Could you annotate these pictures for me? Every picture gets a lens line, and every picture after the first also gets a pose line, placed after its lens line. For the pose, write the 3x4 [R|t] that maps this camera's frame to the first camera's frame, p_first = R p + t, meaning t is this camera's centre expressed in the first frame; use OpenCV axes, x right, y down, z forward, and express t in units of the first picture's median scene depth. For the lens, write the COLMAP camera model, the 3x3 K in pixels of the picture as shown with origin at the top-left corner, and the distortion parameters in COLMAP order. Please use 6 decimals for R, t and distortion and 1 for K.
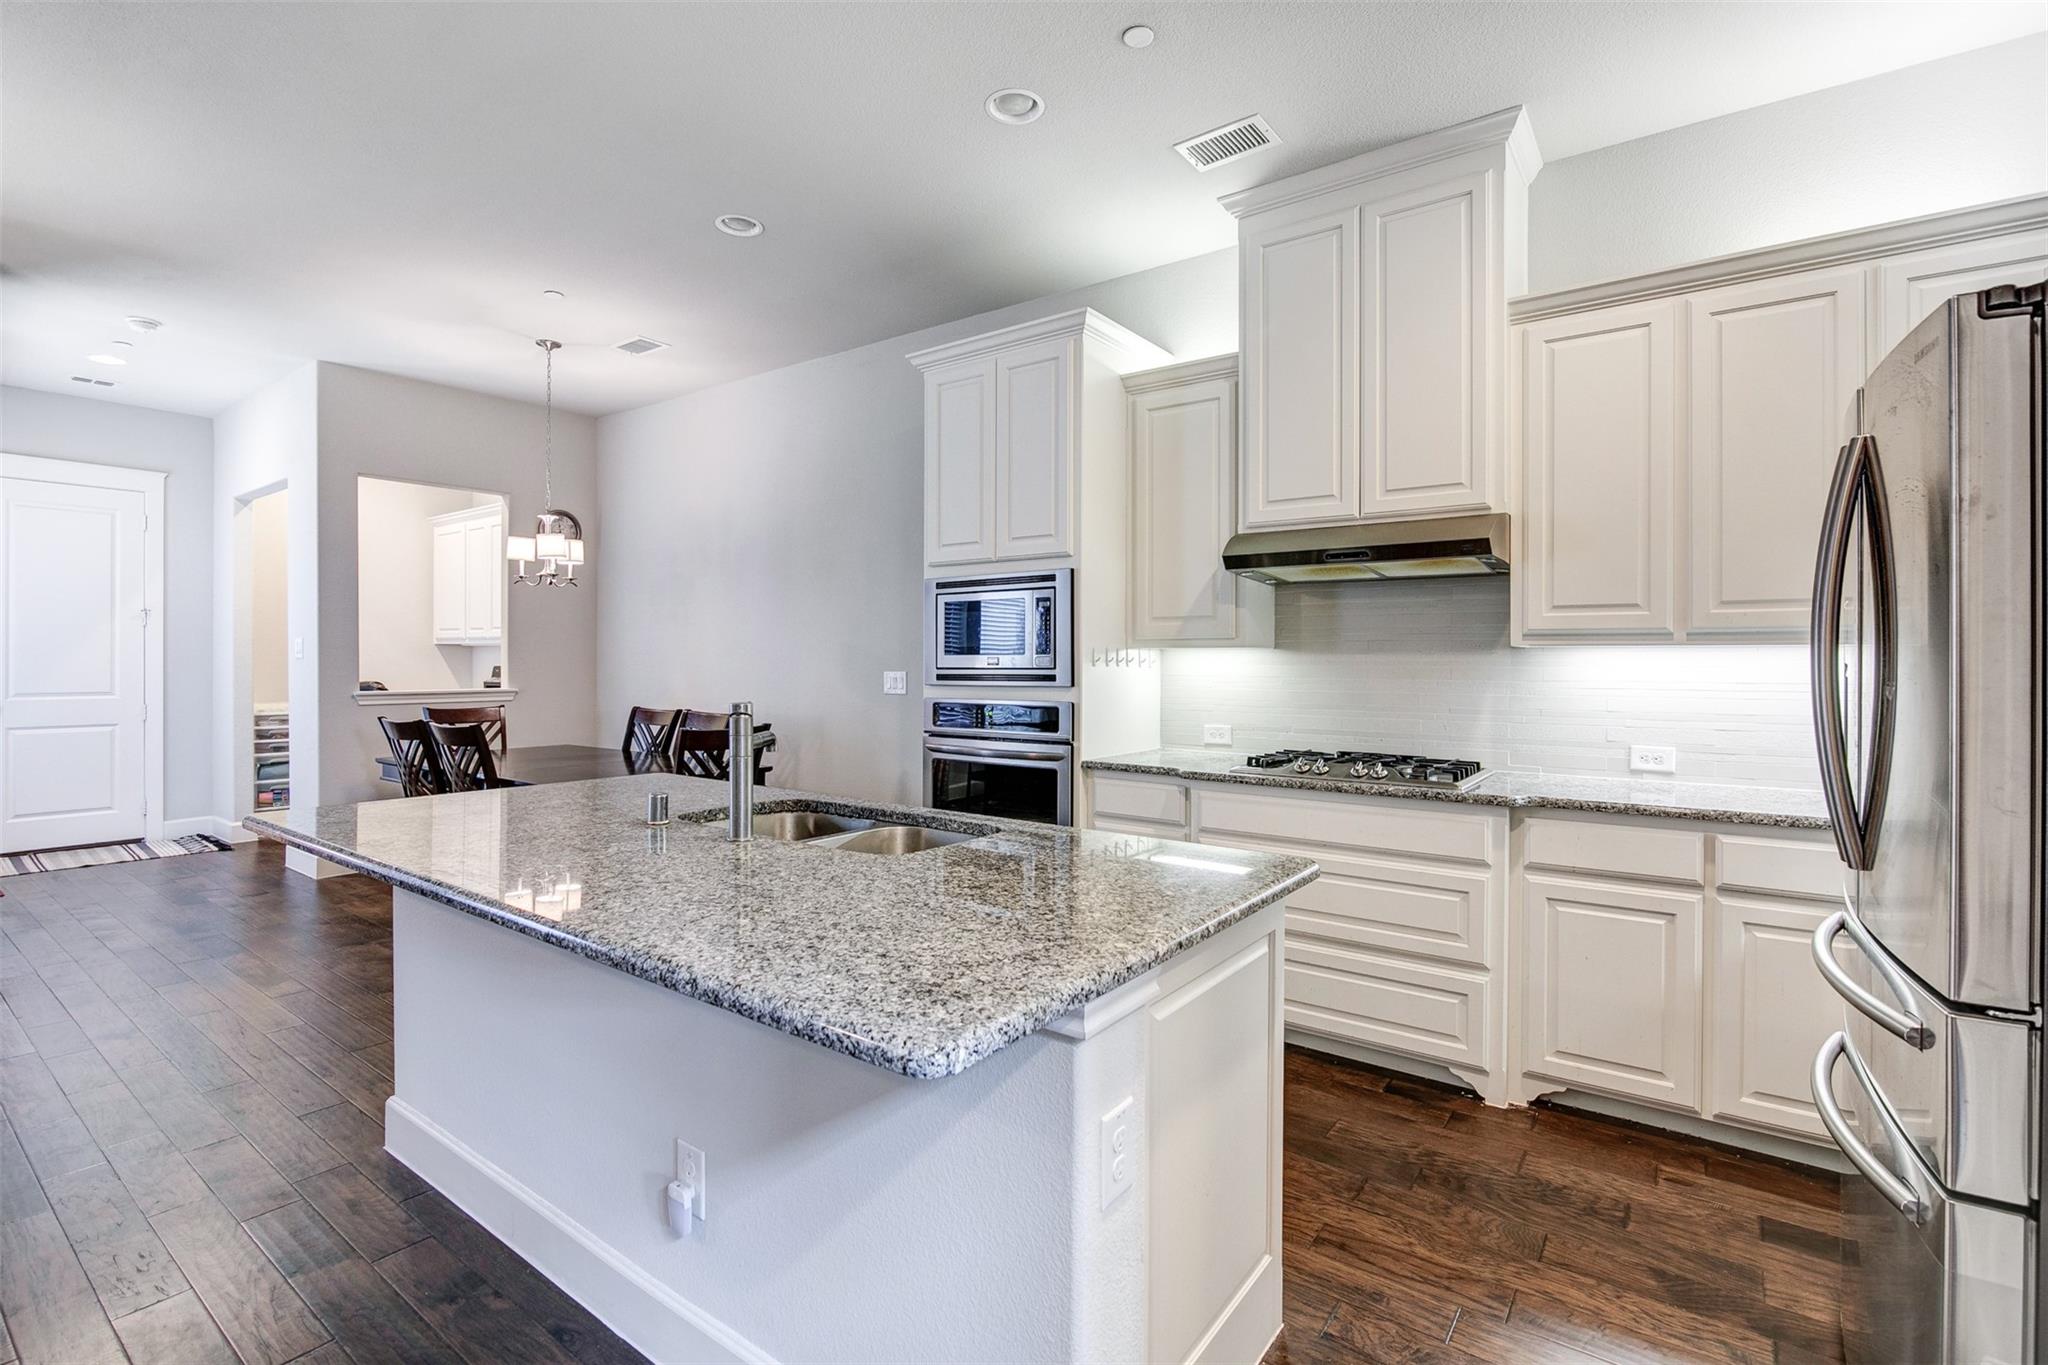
lens RADIAL K [[945.8, 0, 1017.8], [0, 945.8, 674.3], [0, 0, 1]] dist [-0.011840, 0.000078]
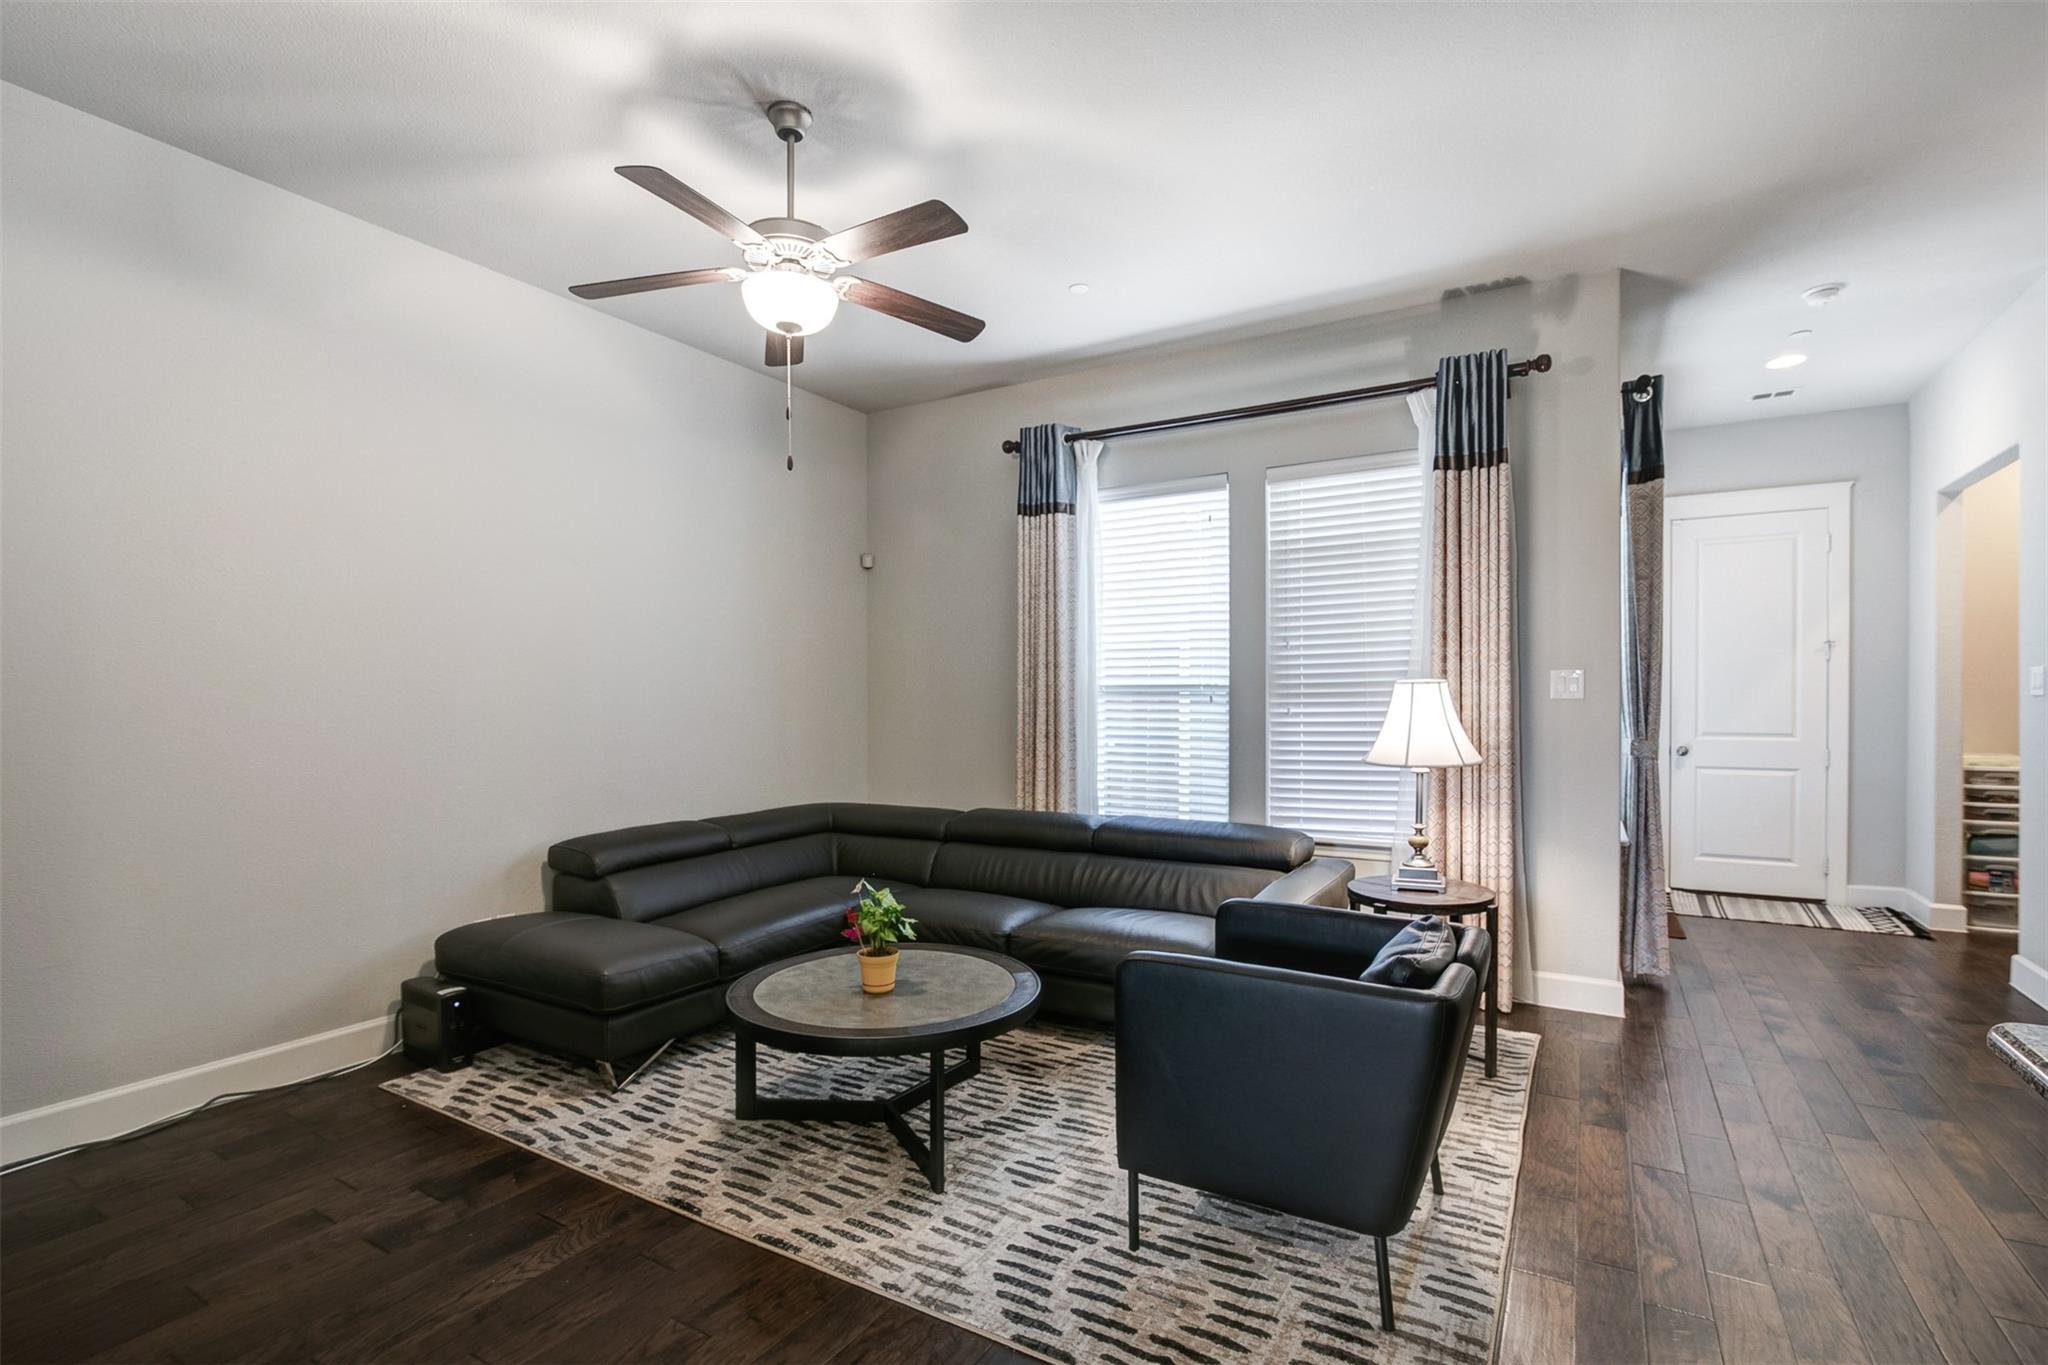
lens RADIAL K [[945.8, 0, 1025.9], [0, 945.8, 713.8], [0, 0, 1]] dist [-0.011840, 0.000078]
pose [[0.107984, 0.005624, -0.994137, -0.143921], [-0.003472, 0.999980, 0.005280, -0.003015], [0.994147, 0.002882, 0.108001, 0.162277]]
